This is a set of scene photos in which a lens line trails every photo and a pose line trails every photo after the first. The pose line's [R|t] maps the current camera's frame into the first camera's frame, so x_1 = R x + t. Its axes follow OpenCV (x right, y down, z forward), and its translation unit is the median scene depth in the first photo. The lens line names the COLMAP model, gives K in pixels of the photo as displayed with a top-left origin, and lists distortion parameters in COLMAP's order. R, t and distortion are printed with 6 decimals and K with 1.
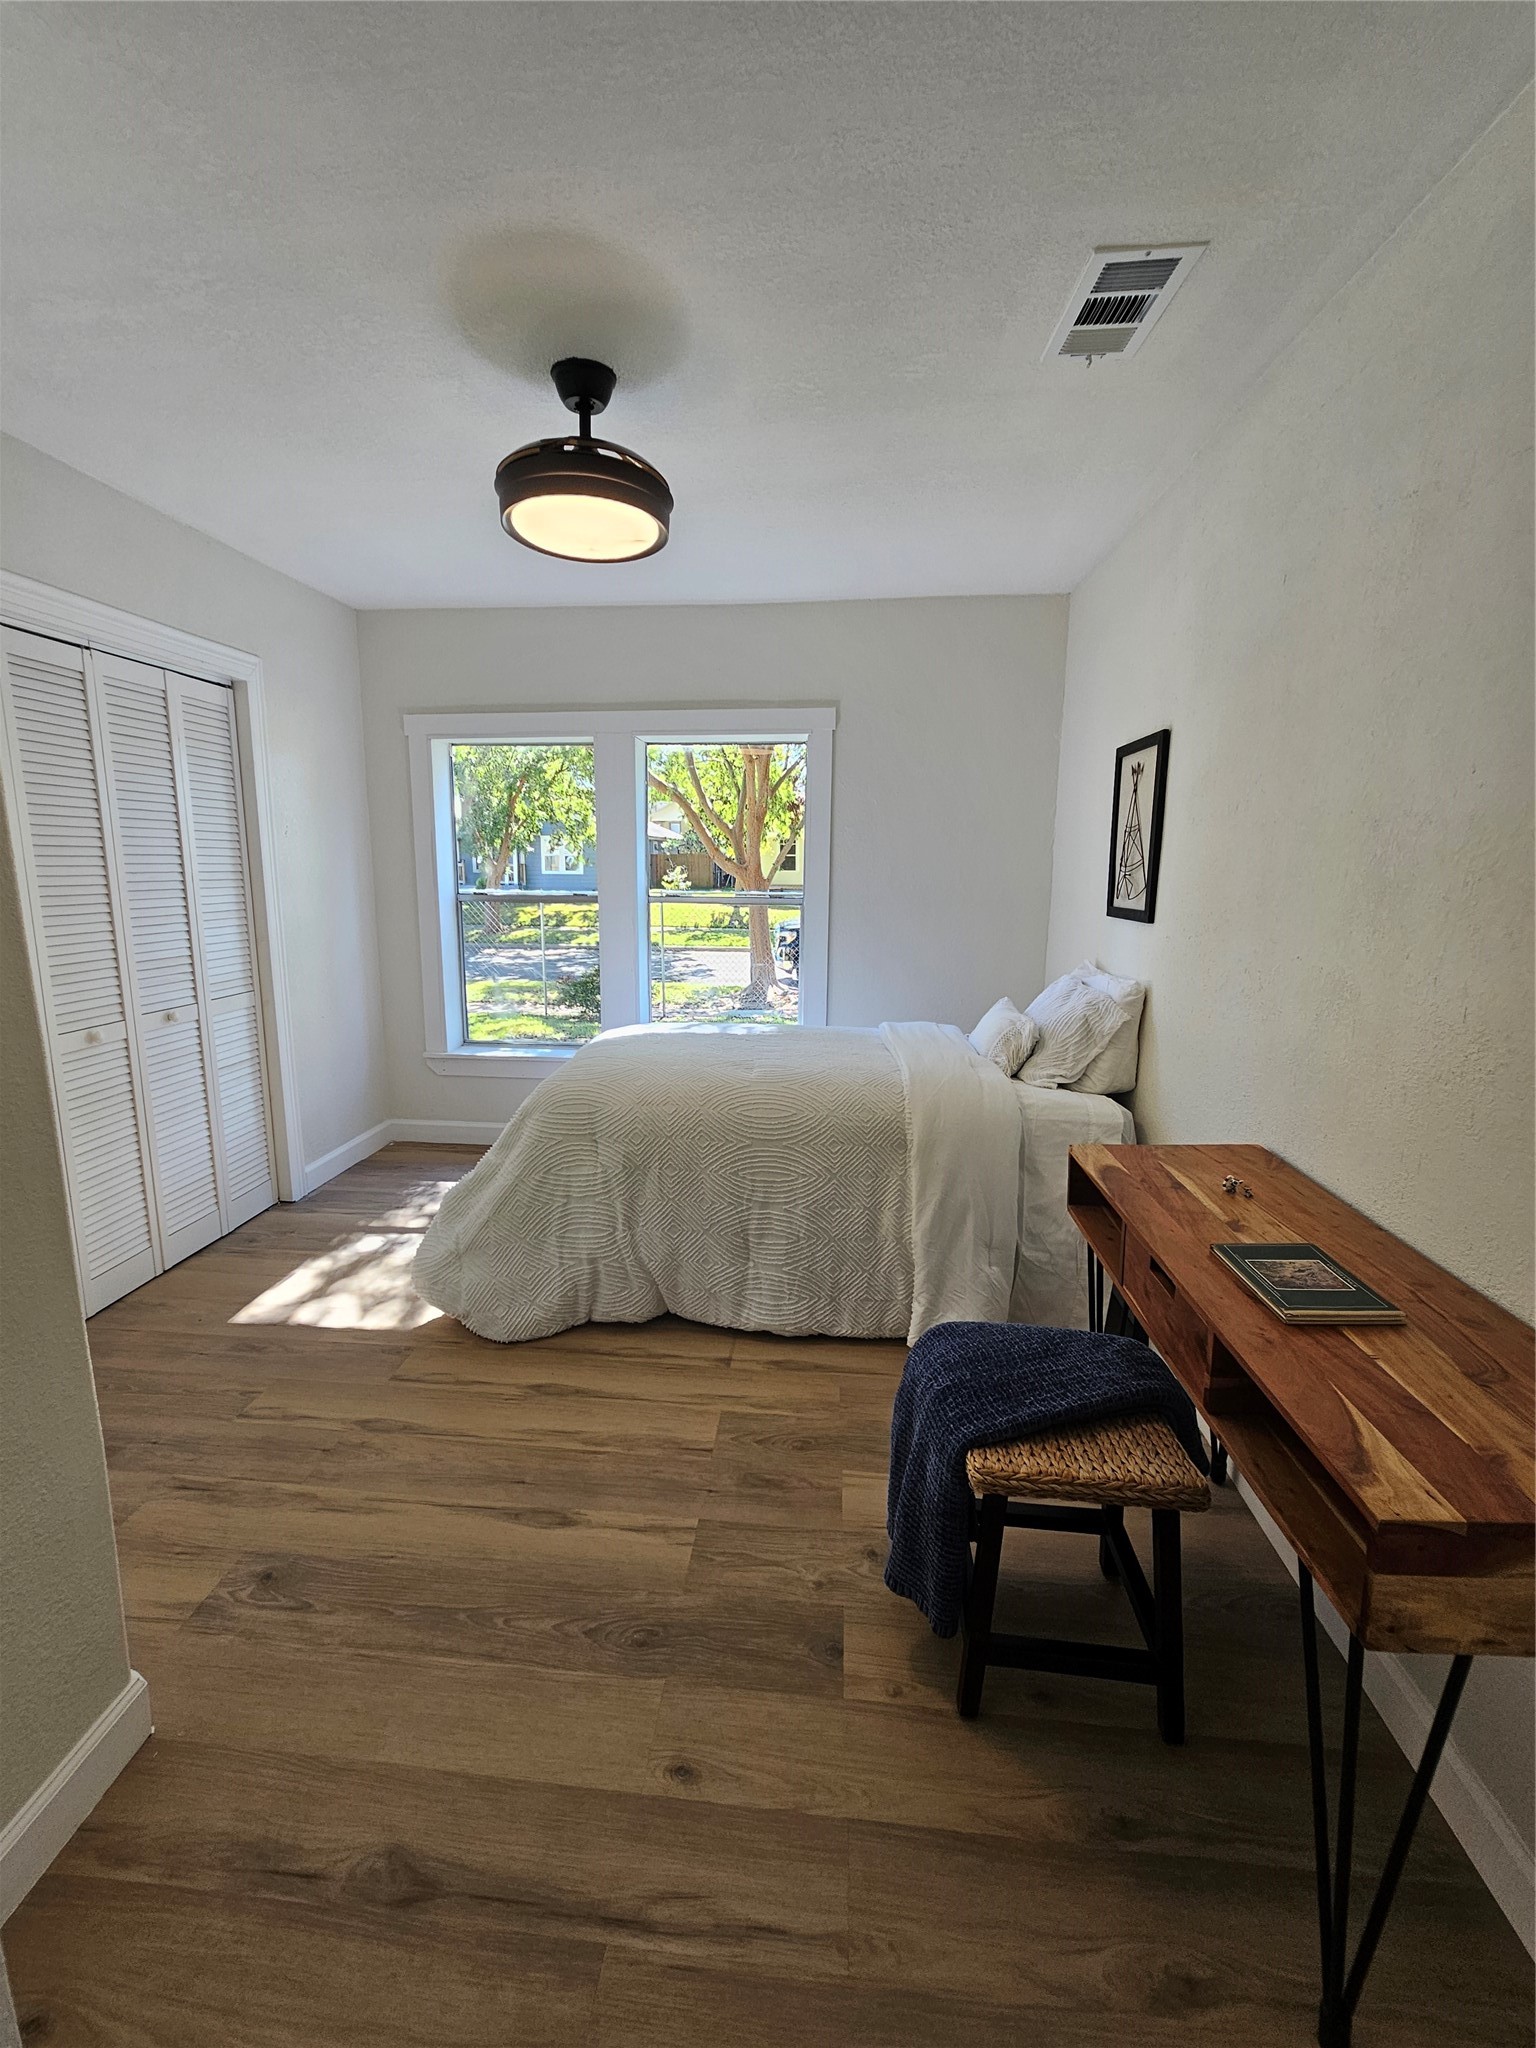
lens RADIAL K [[825.7, 0, 765.1], [0, 825.7, 1021.4], [0, 0, 1]] dist [0.000326, 0.000384]
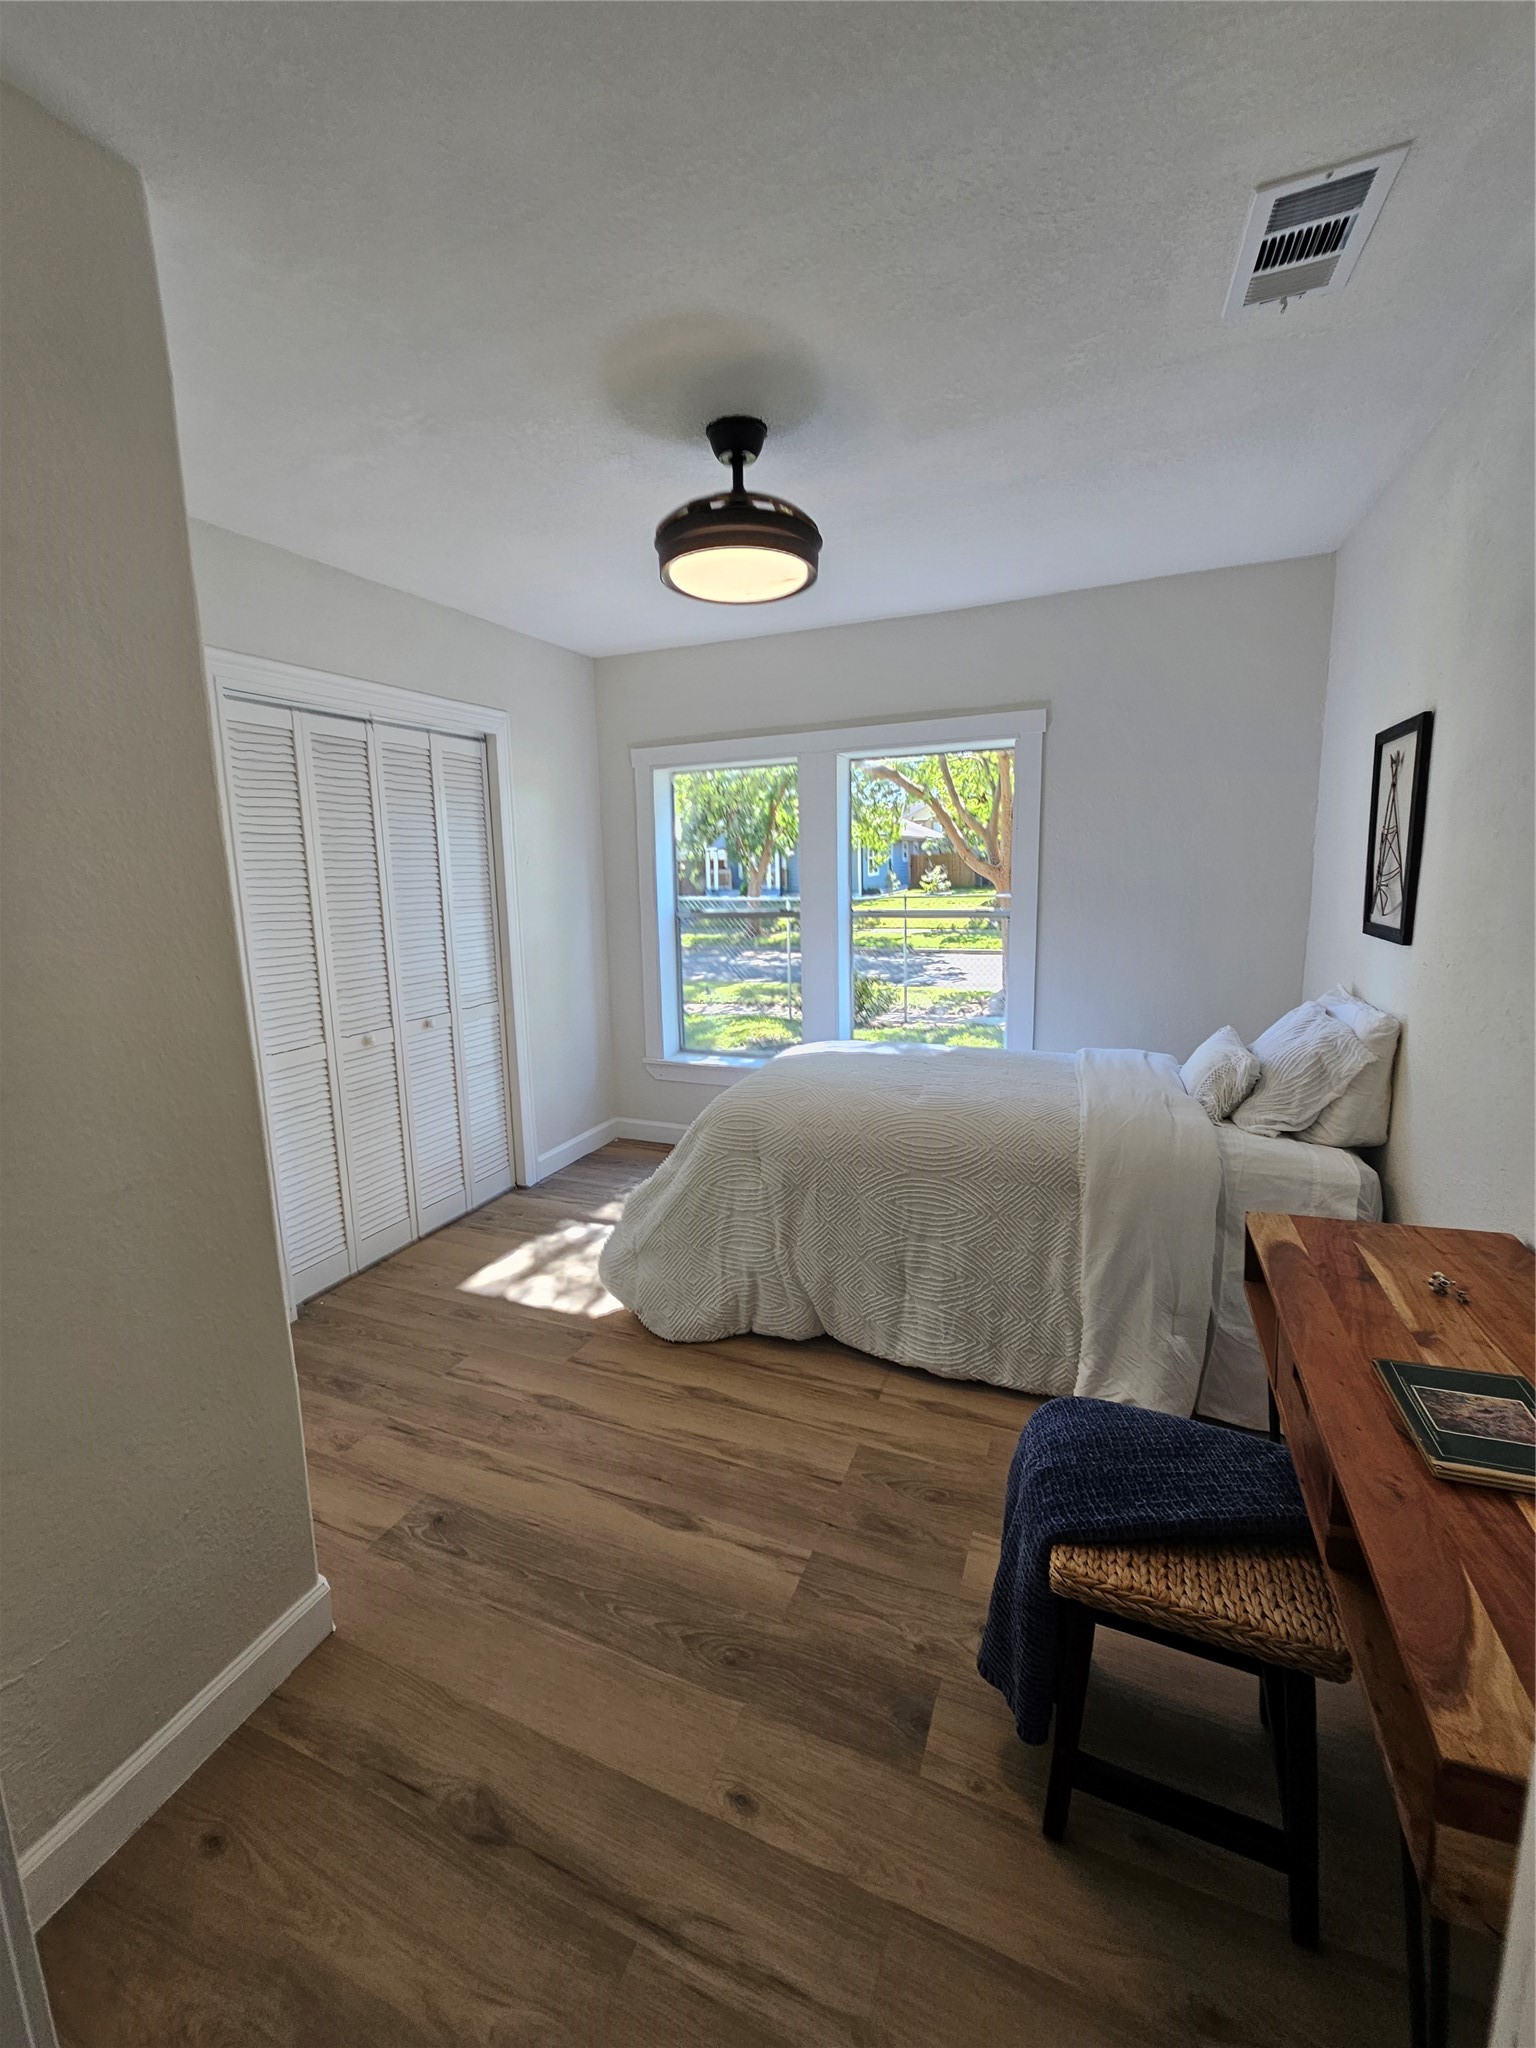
lens RADIAL K [[833.2, 0, 763.9], [0, 833.2, 1016.5], [0, 0, 1]] dist [0.002069, -0.001134]
pose [[0.951930, 0.025095, -0.305285, 0.123653], [-0.027485, 0.999616, -0.003533, -0.030291], [0.305079, 0.011754, 0.952255, 0.011738]]
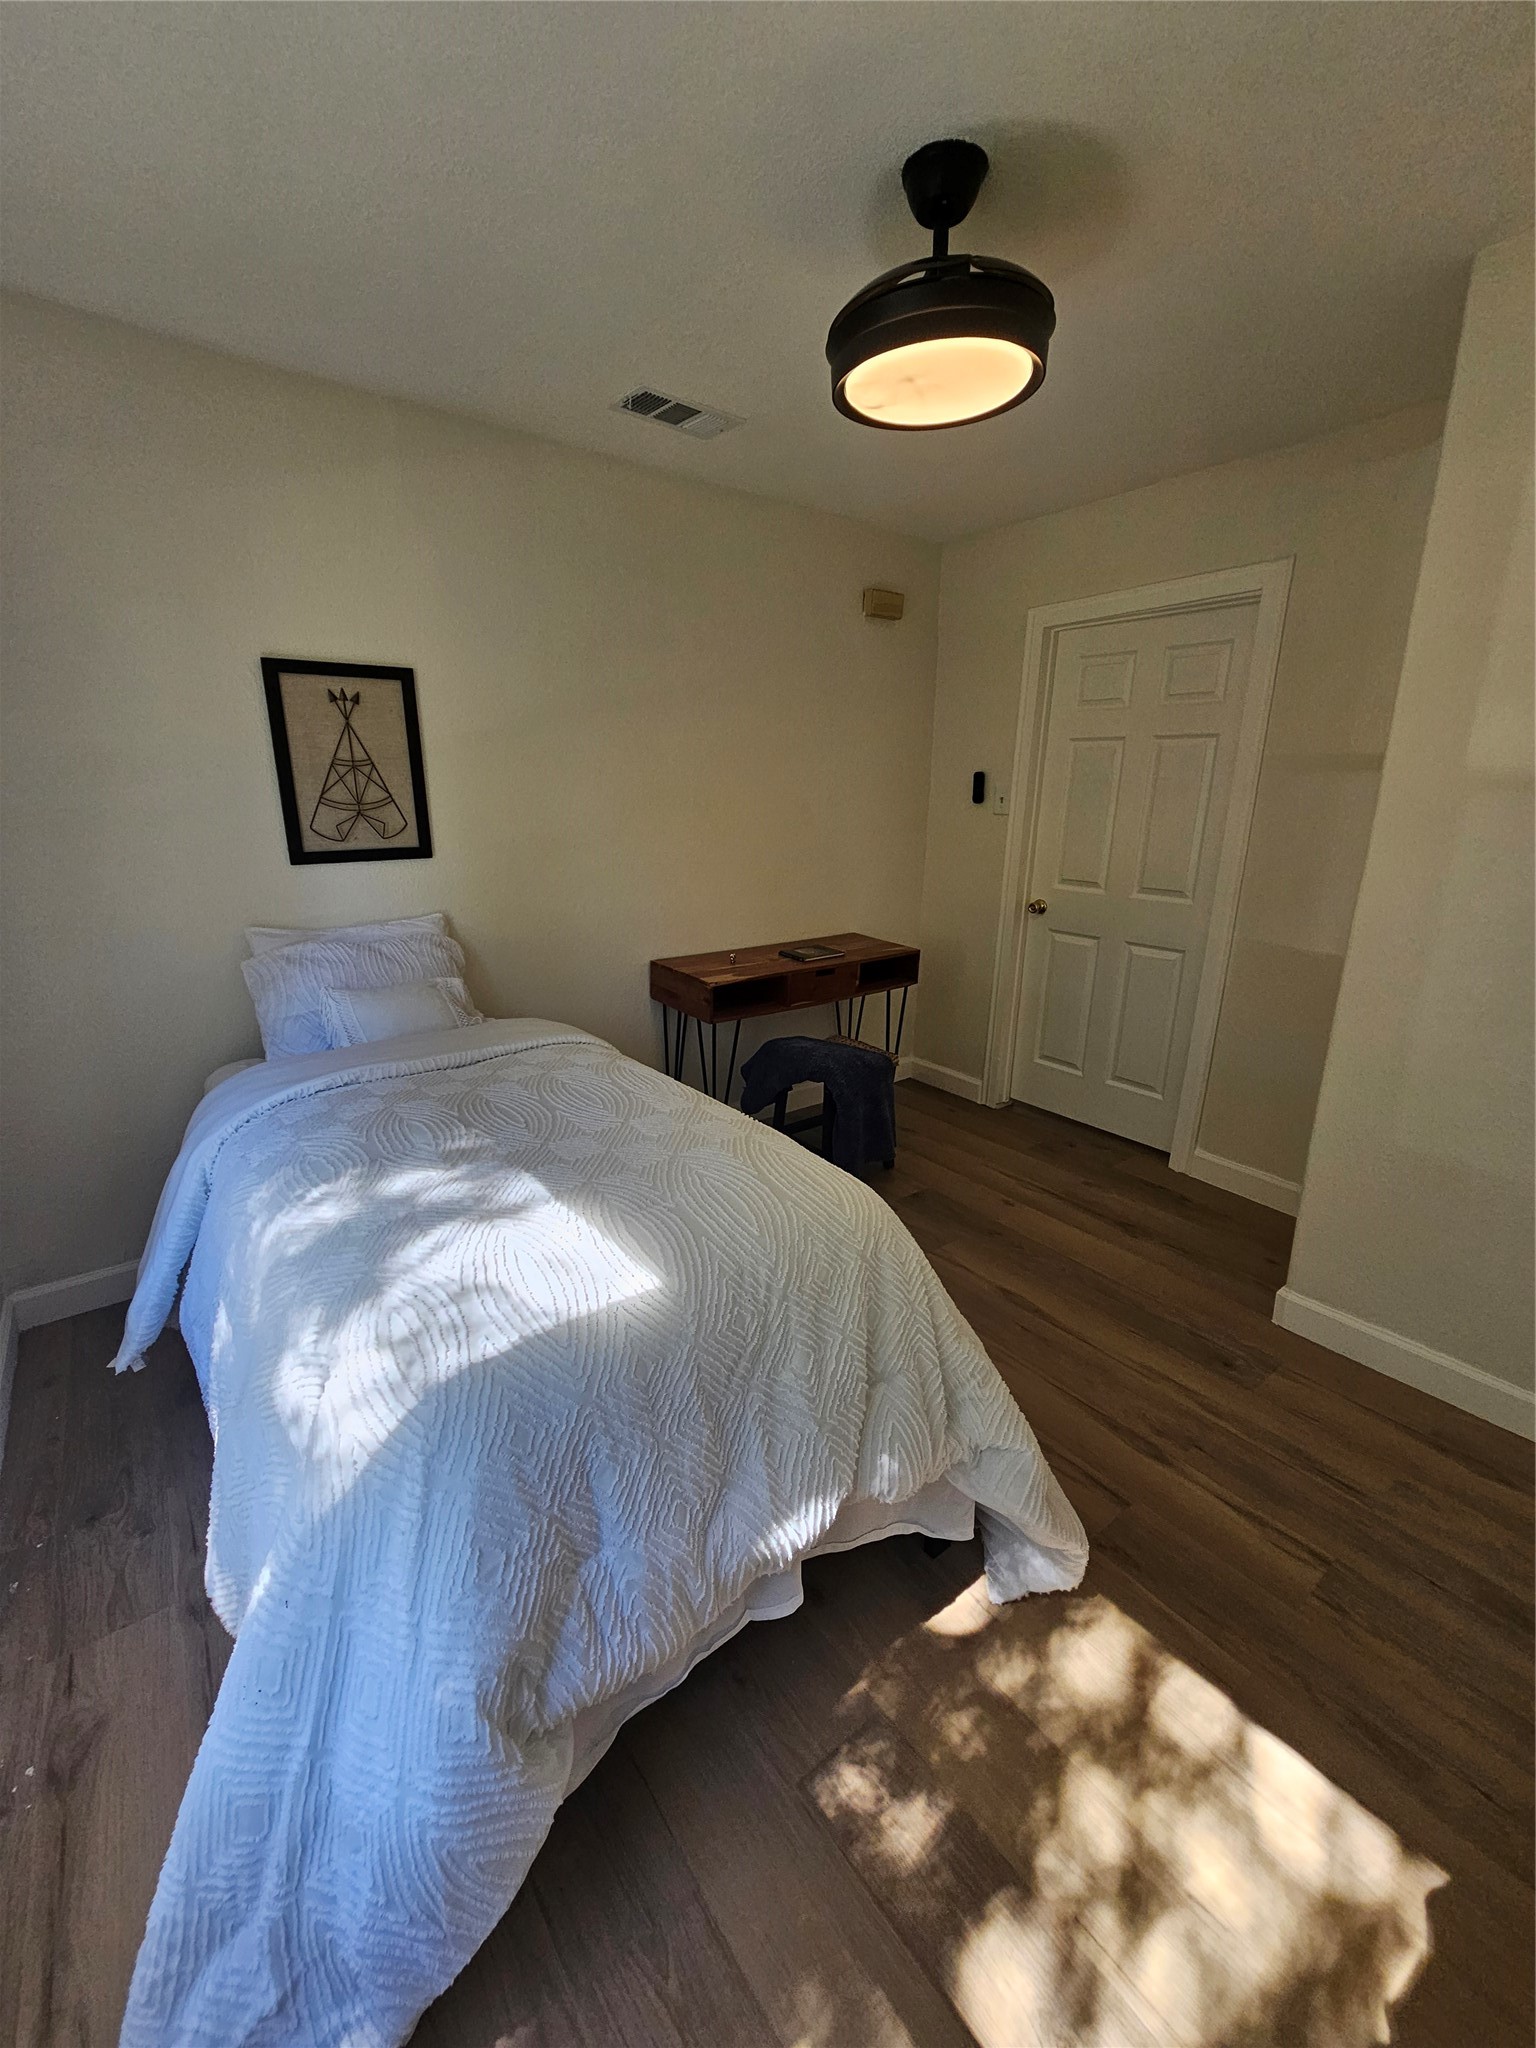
lens RADIAL K [[833.2, 0, 763.9], [0, 833.2, 1016.5], [0, 0, 1]] dist [0.002069, -0.001134]
pose [[-0.678598, -0.201447, 0.706345, -0.675124], [0.133663, 0.911731, 0.388434, -0.318559], [-0.722245, 0.358003, -0.591773, 1.532385]]
